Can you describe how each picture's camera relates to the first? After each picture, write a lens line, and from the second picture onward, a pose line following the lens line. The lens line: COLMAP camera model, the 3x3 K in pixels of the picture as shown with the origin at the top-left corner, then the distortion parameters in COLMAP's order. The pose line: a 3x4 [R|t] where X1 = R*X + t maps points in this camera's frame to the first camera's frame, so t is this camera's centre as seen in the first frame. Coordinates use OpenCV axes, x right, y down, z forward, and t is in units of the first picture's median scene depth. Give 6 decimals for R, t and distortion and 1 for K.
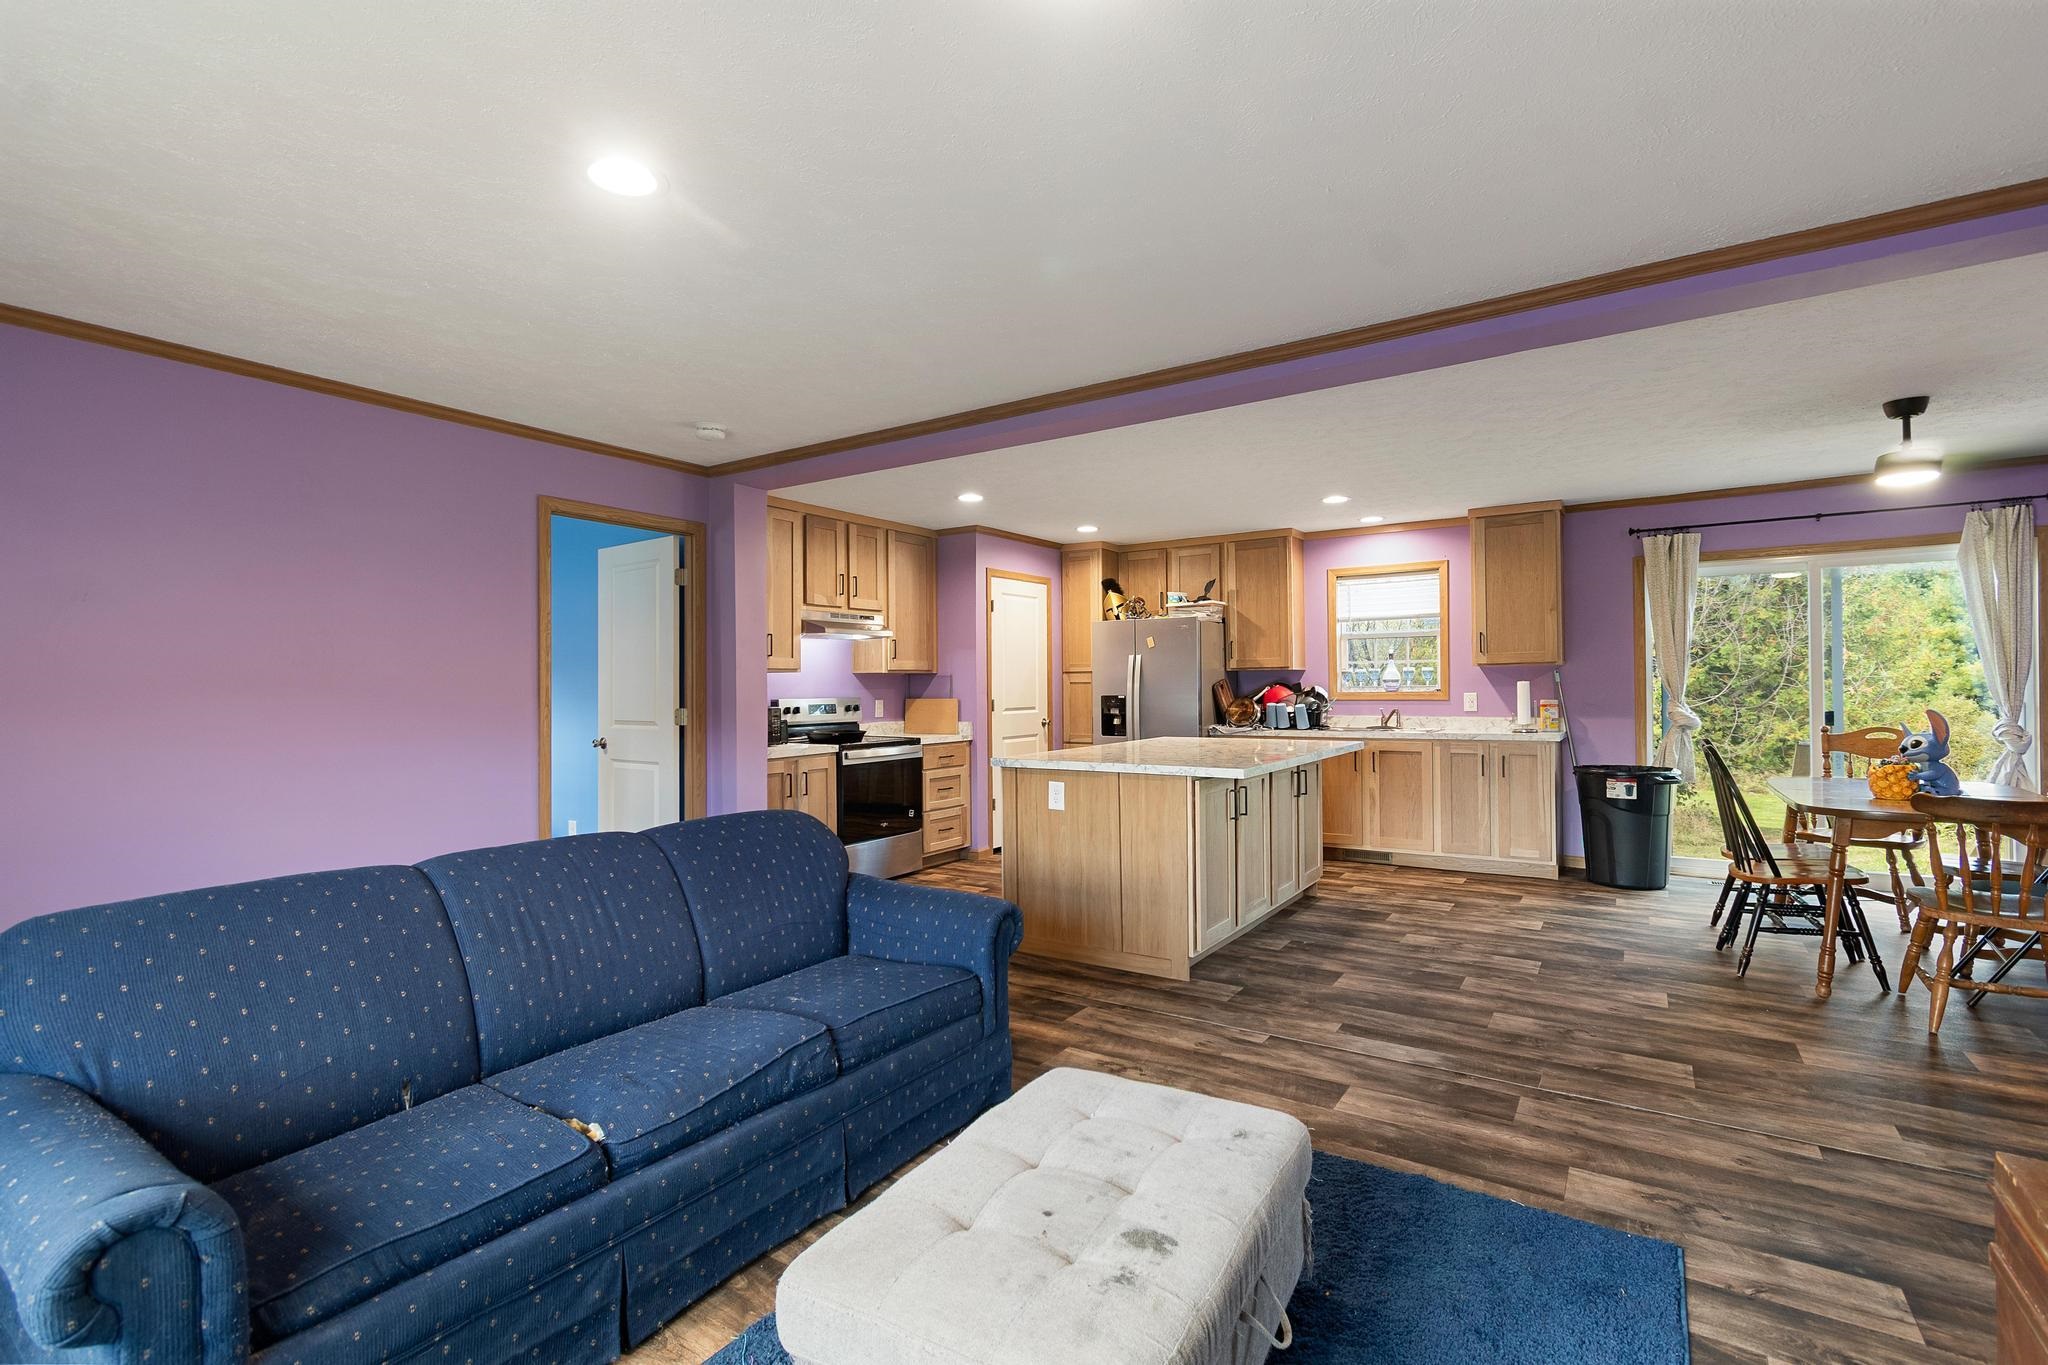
lens RADIAL K [[931.8, 0, 1037.2], [0, 931.8, 684.9], [0, 0, 1]] dist [0.001455, -0.000565]
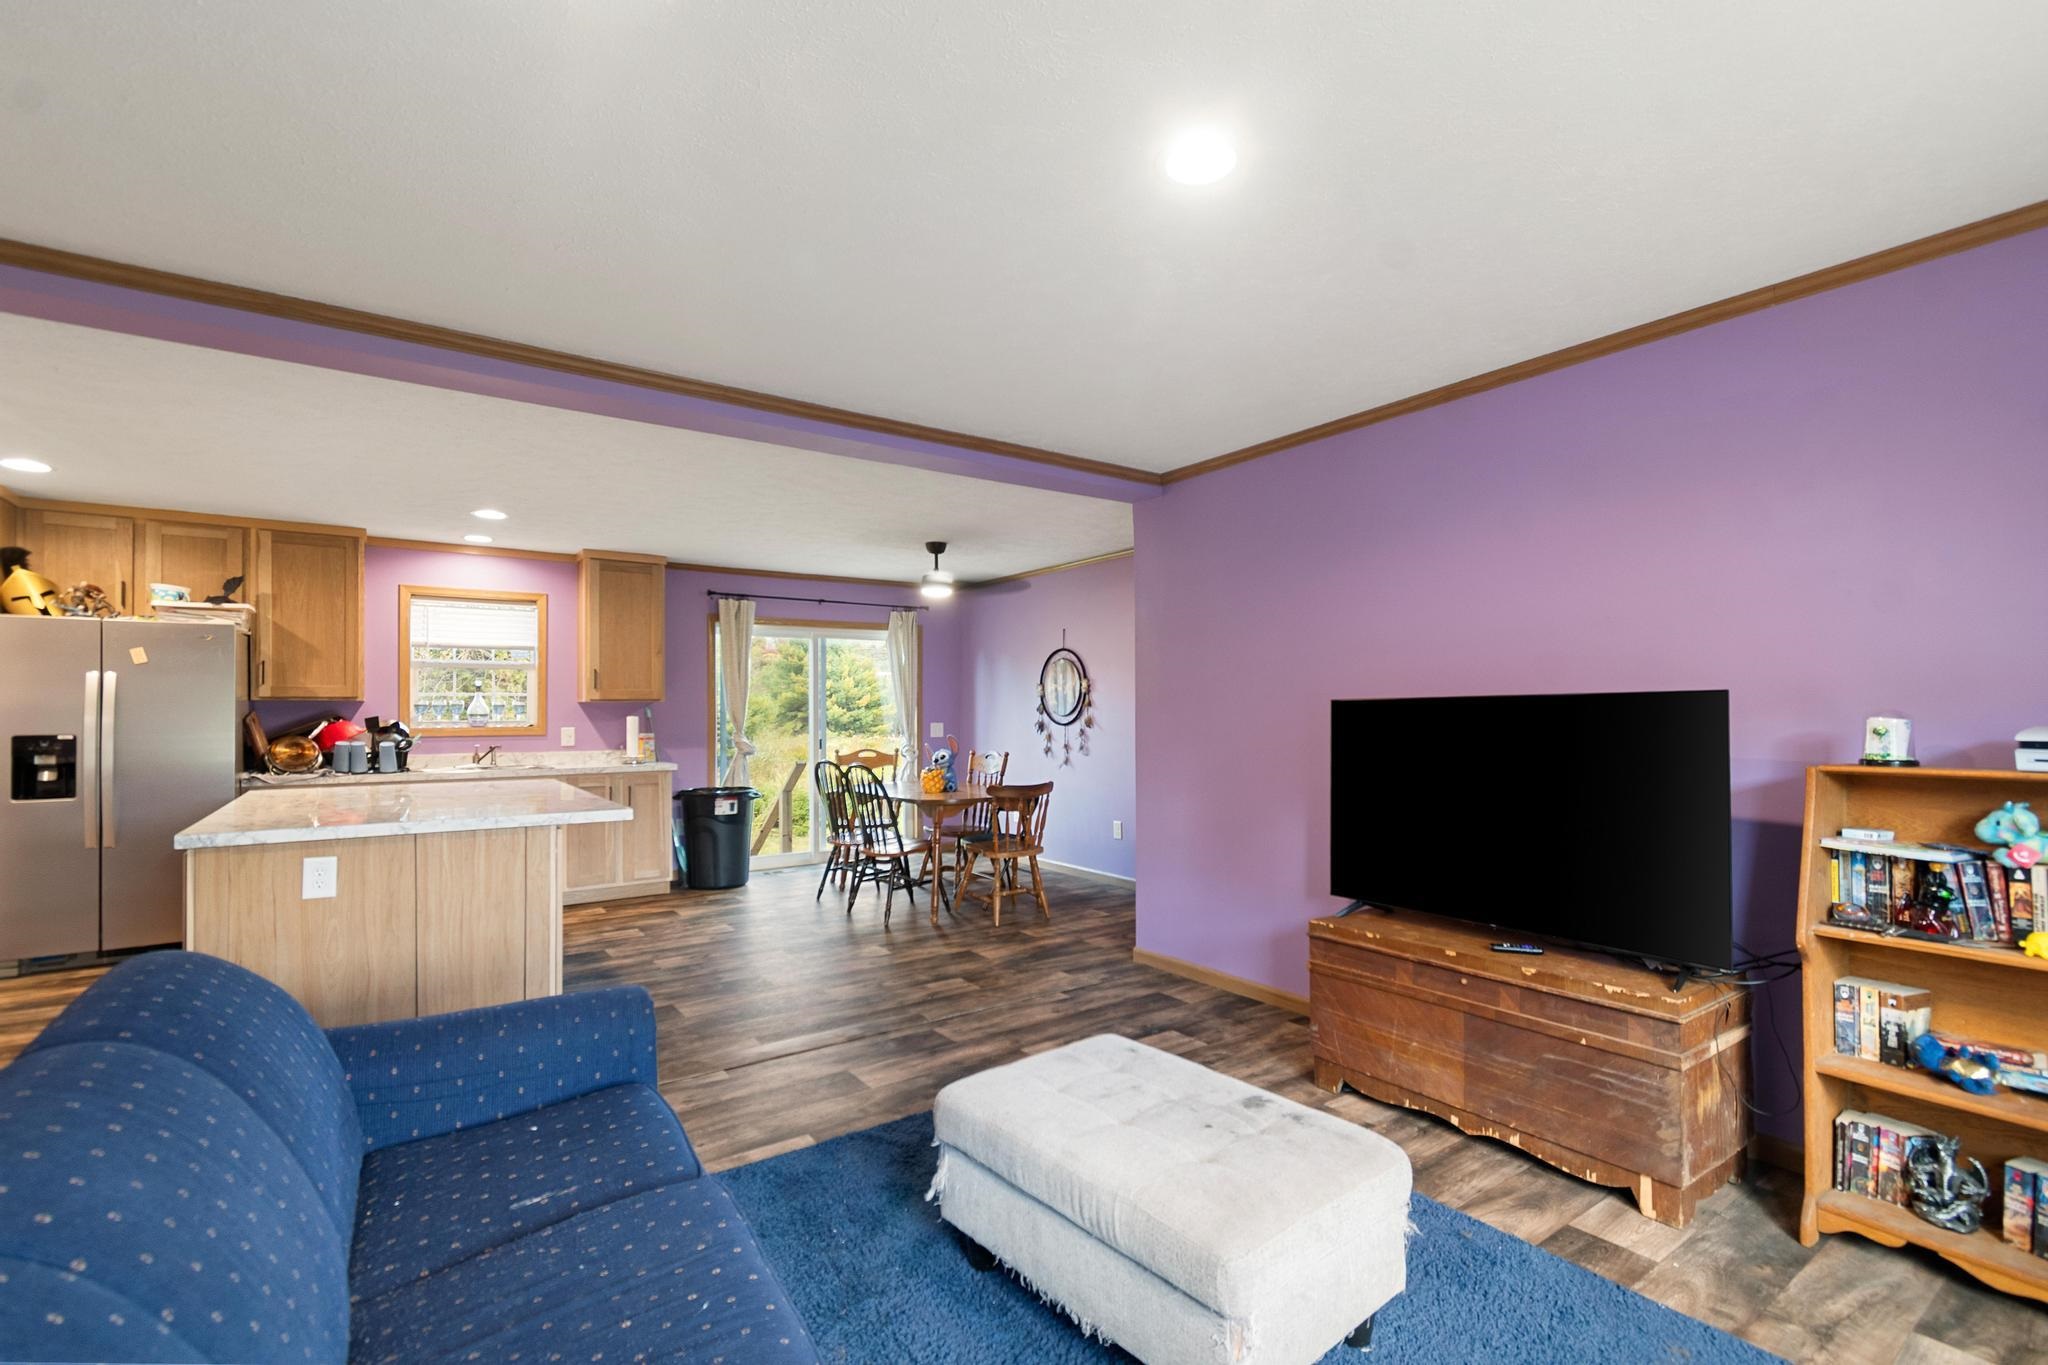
lens RADIAL K [[908.1, 0, 1038.4], [0, 908.1, 703.4], [0, 0, 1]] dist [0.004737, -0.003677]
pose [[0.358238, 0.018959, 0.933438, -0.276654], [-0.001722, 0.999806, -0.019647, 0.000781], [-0.933629, 0.005431, 0.358201, 0.167395]]
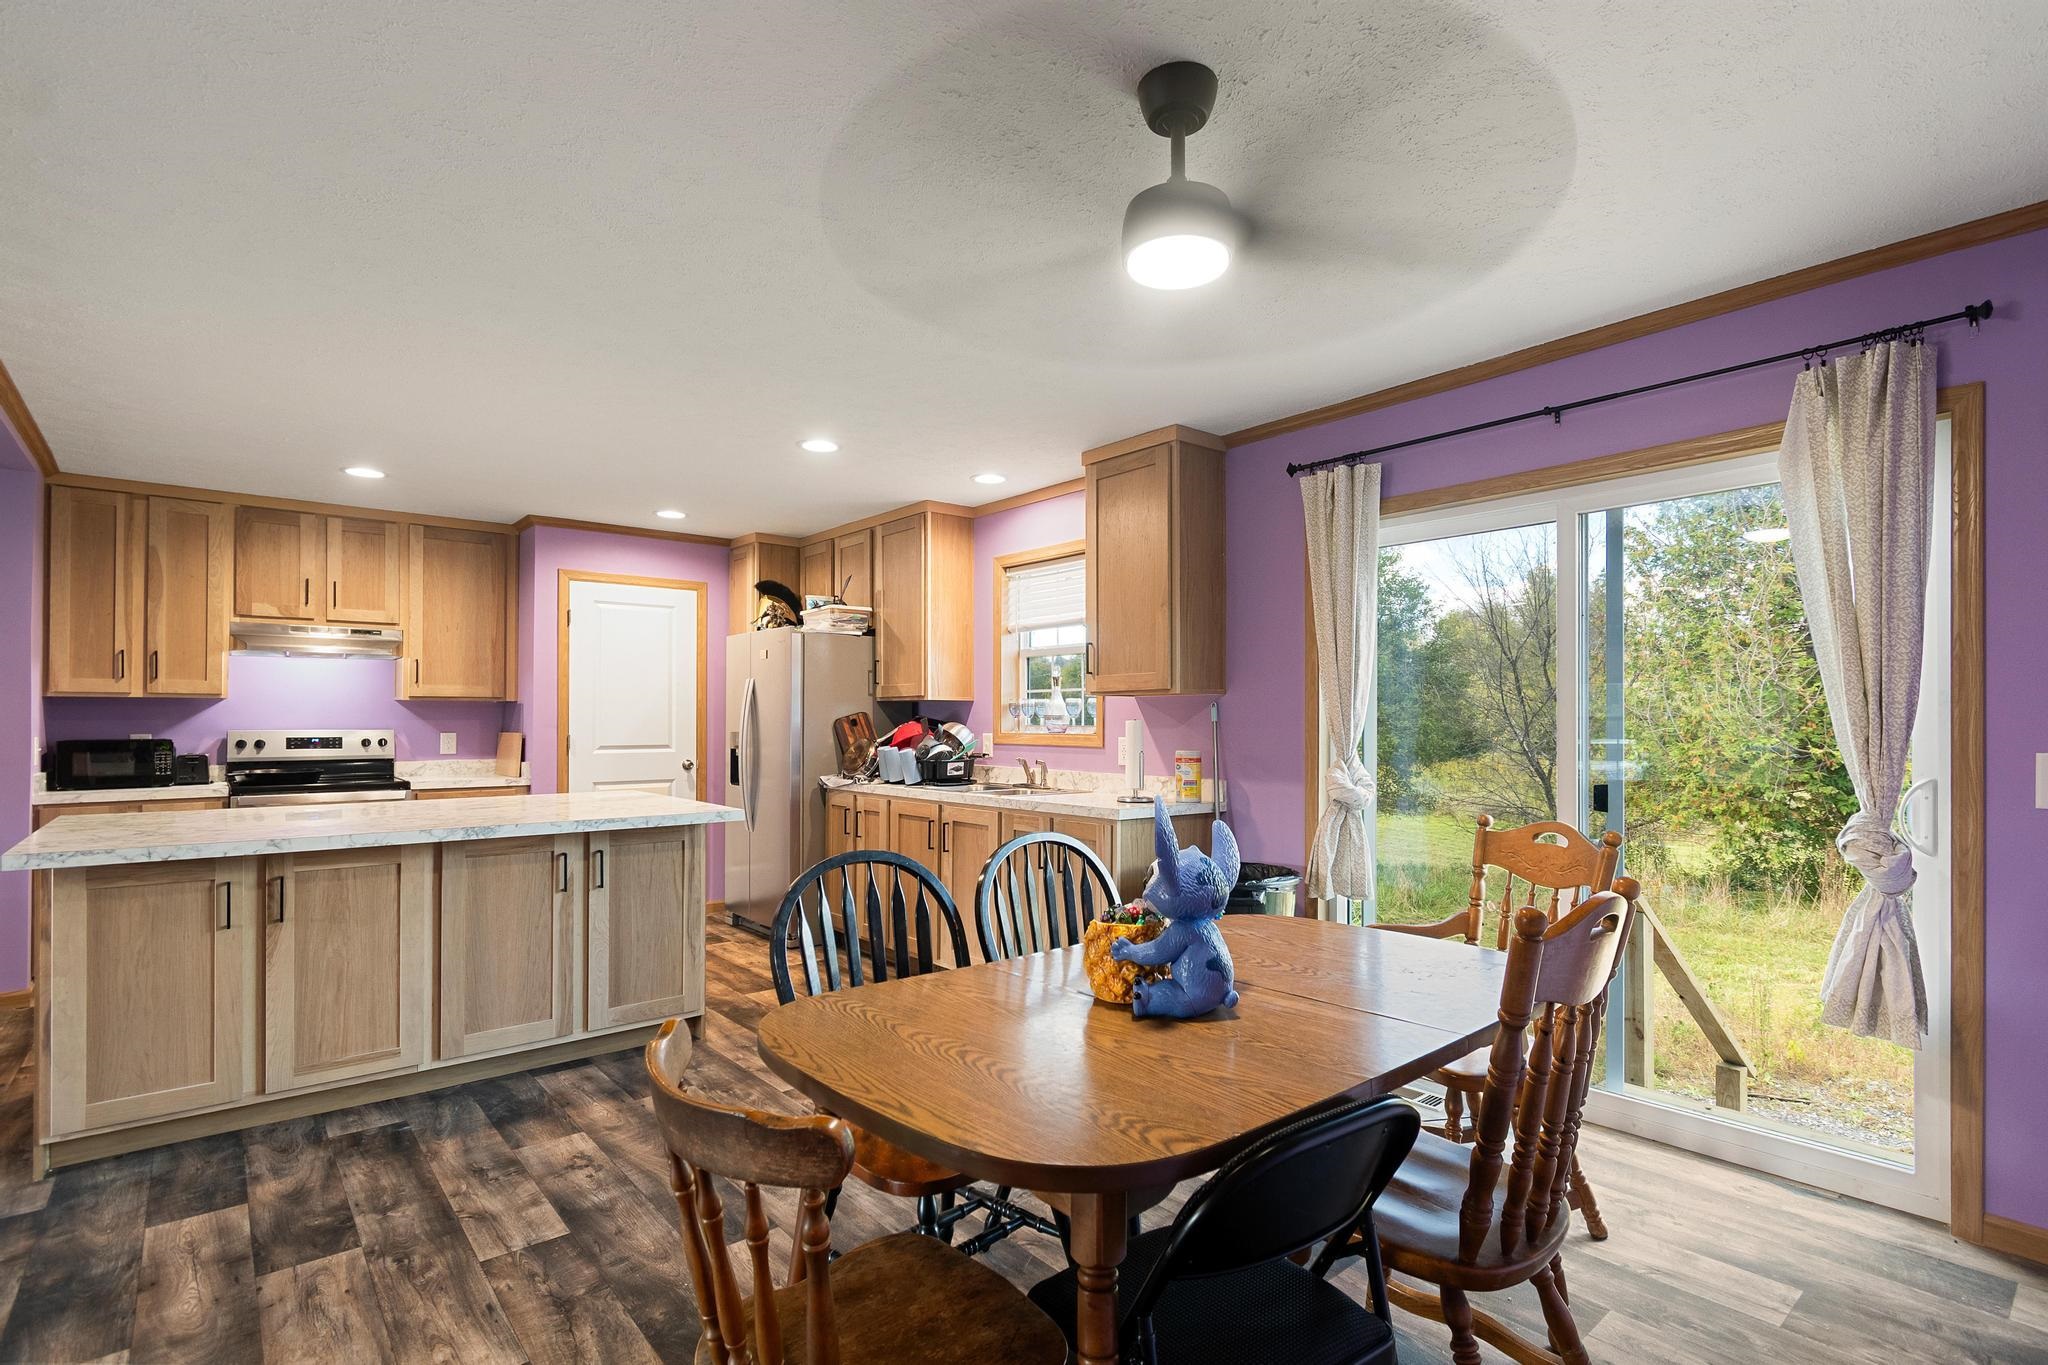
lens RADIAL K [[981.2, 0, 1042.5], [0, 981.2, 711.4], [0, 0, 1]] dist [0.003203, -0.006633]
pose [[0.959594, 0.009991, -0.281210, 0.602870], [-0.011611, 0.999924, -0.004093, -0.005821], [0.281148, 0.007193, 0.959637, 0.327246]]
